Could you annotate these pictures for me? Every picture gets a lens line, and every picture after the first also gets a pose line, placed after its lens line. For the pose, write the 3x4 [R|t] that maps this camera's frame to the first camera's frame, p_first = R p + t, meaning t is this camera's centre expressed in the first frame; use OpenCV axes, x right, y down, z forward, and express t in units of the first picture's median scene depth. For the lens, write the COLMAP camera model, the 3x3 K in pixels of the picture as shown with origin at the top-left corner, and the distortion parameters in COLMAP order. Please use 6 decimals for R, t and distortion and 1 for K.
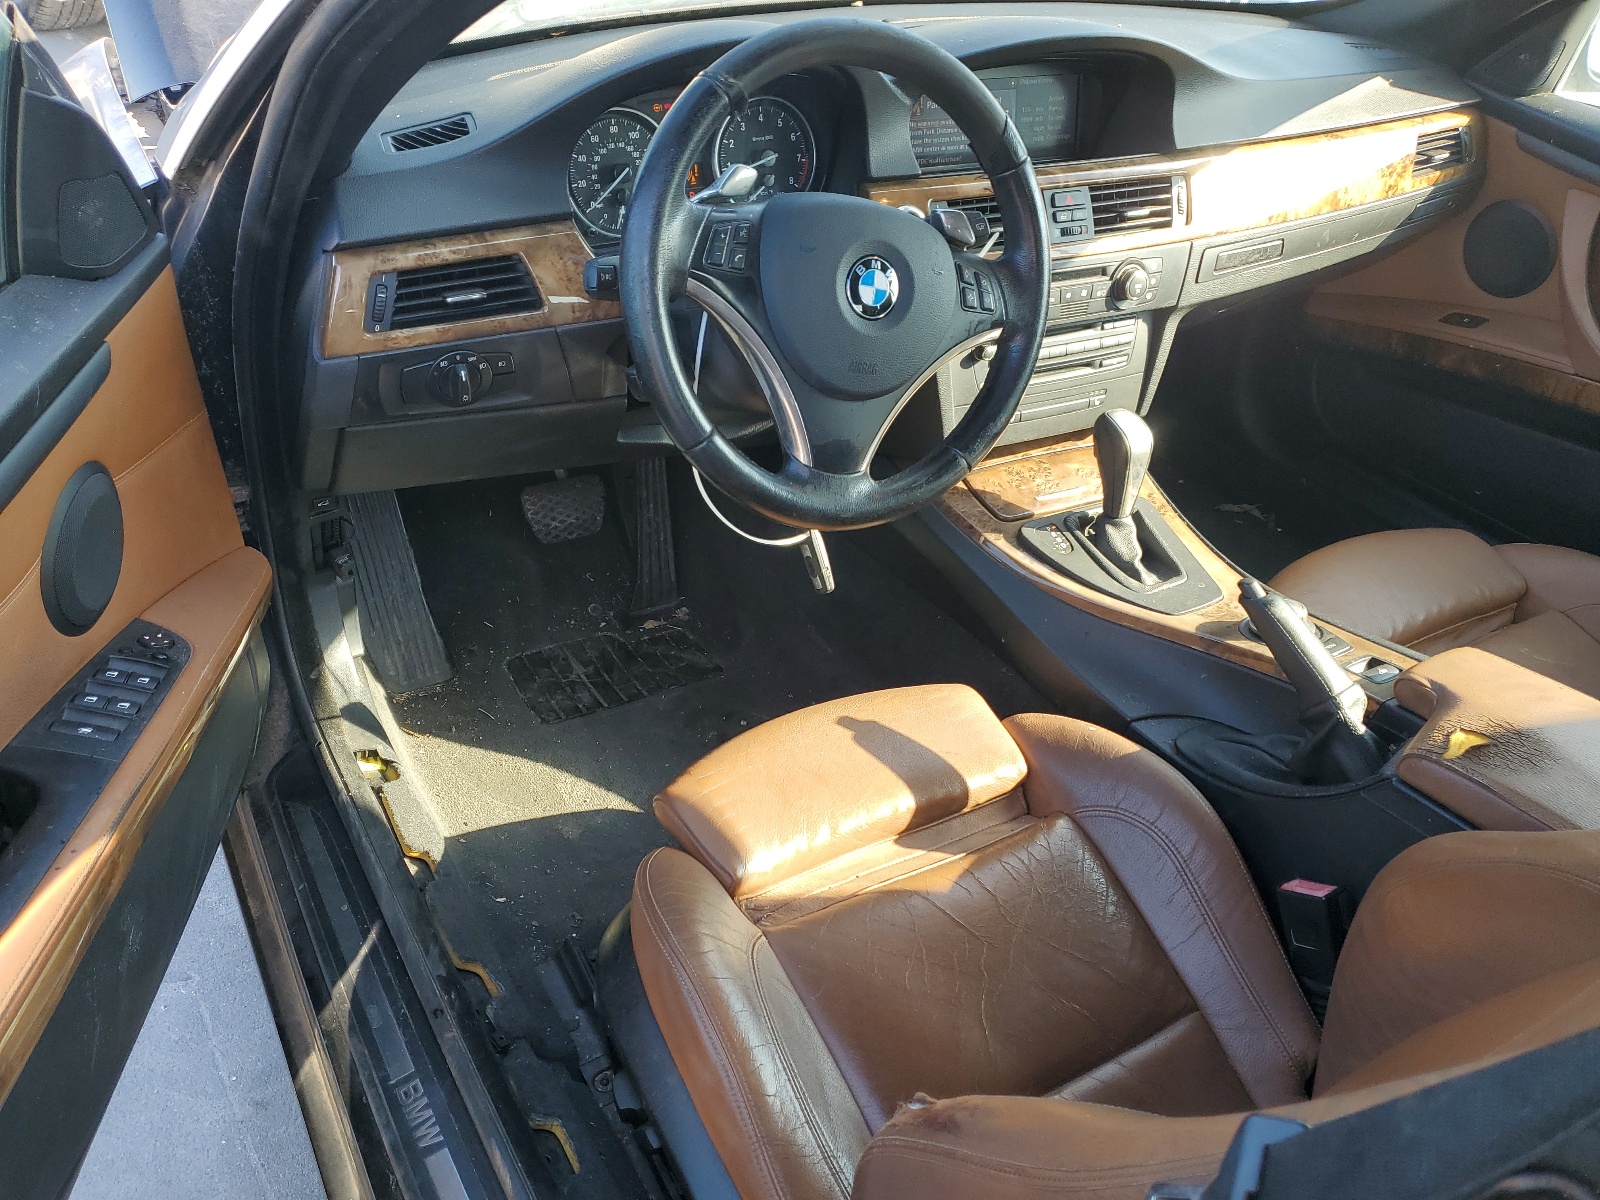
lens RADIAL K [[1185.6, 0, 808.5], [0, 1185.6, 605.5], [0, 0, 1]] dist [0.003177, -0.007446]
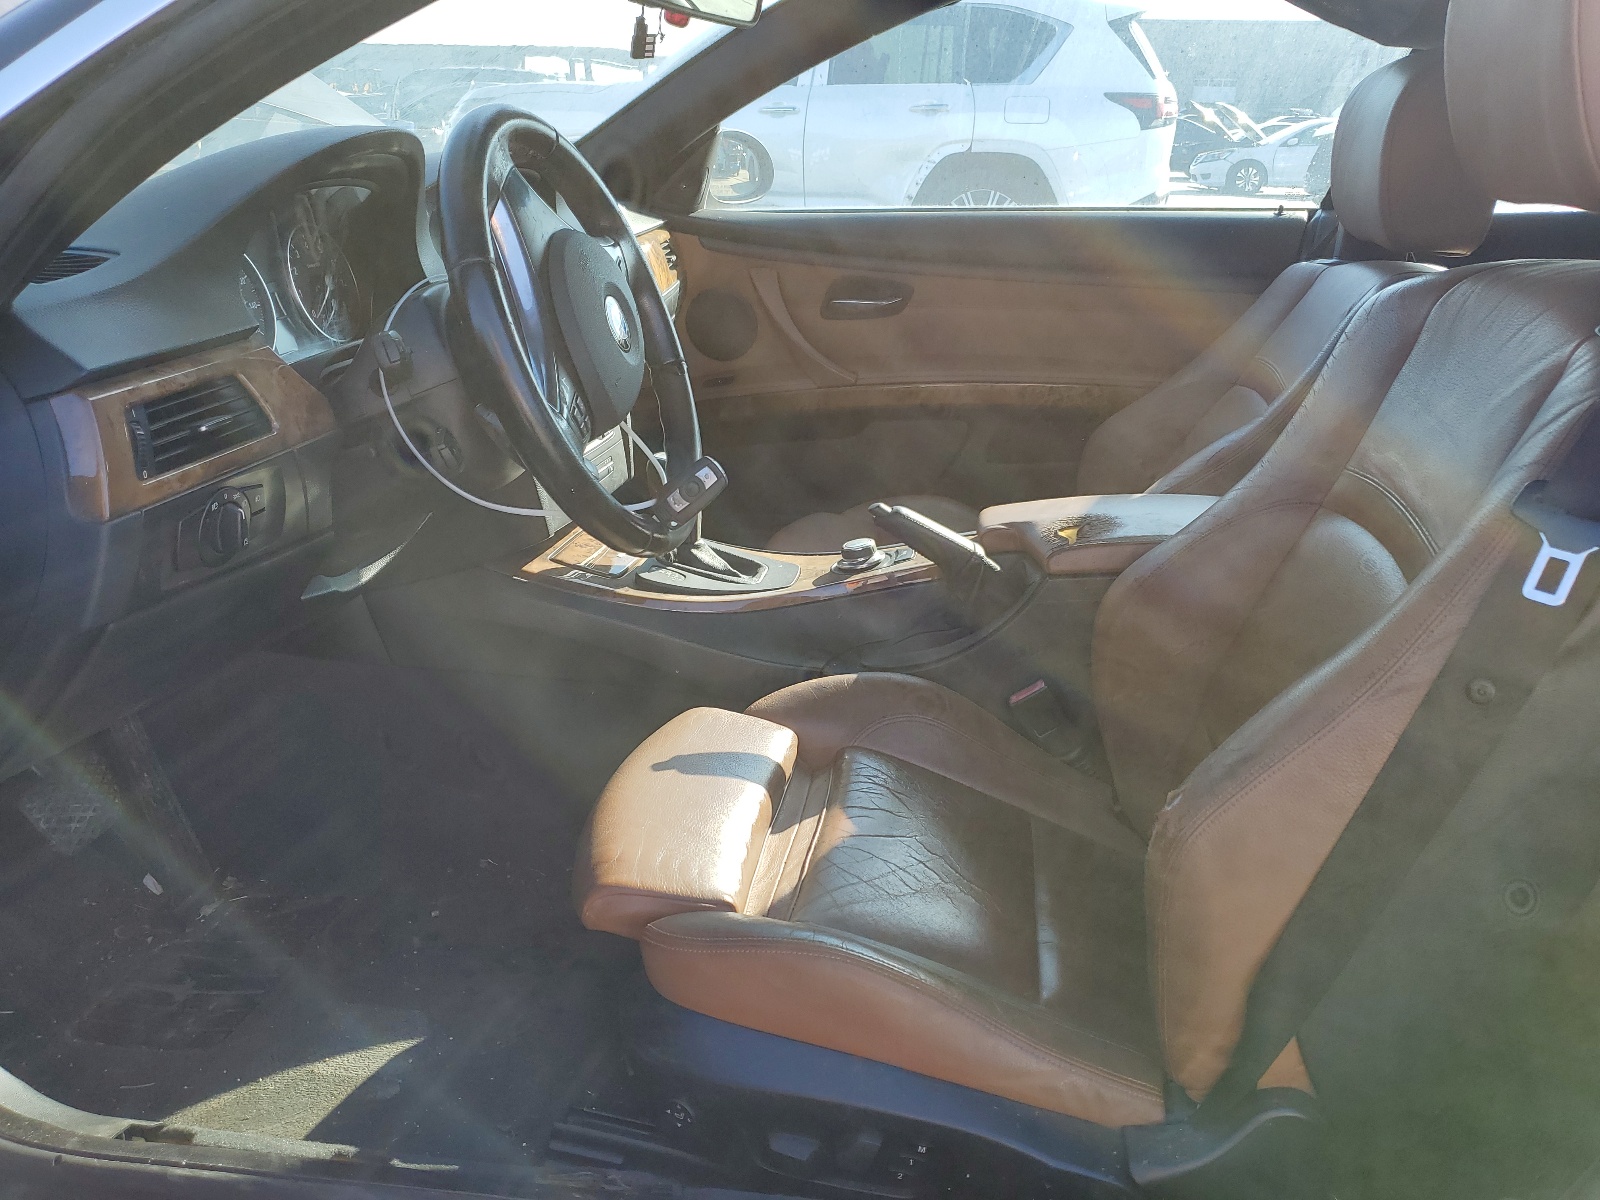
lens RADIAL K [[1185.6, 0, 807.2], [0, 1185.6, 592.2], [0, 0, 1]] dist [0.003177, -0.007446]
pose [[0.638230, -0.323552, 0.698553, -0.644642], [0.469628, 0.882632, -0.020260, 0.056840], [-0.610010, 0.340991, 0.715271, 0.190556]]
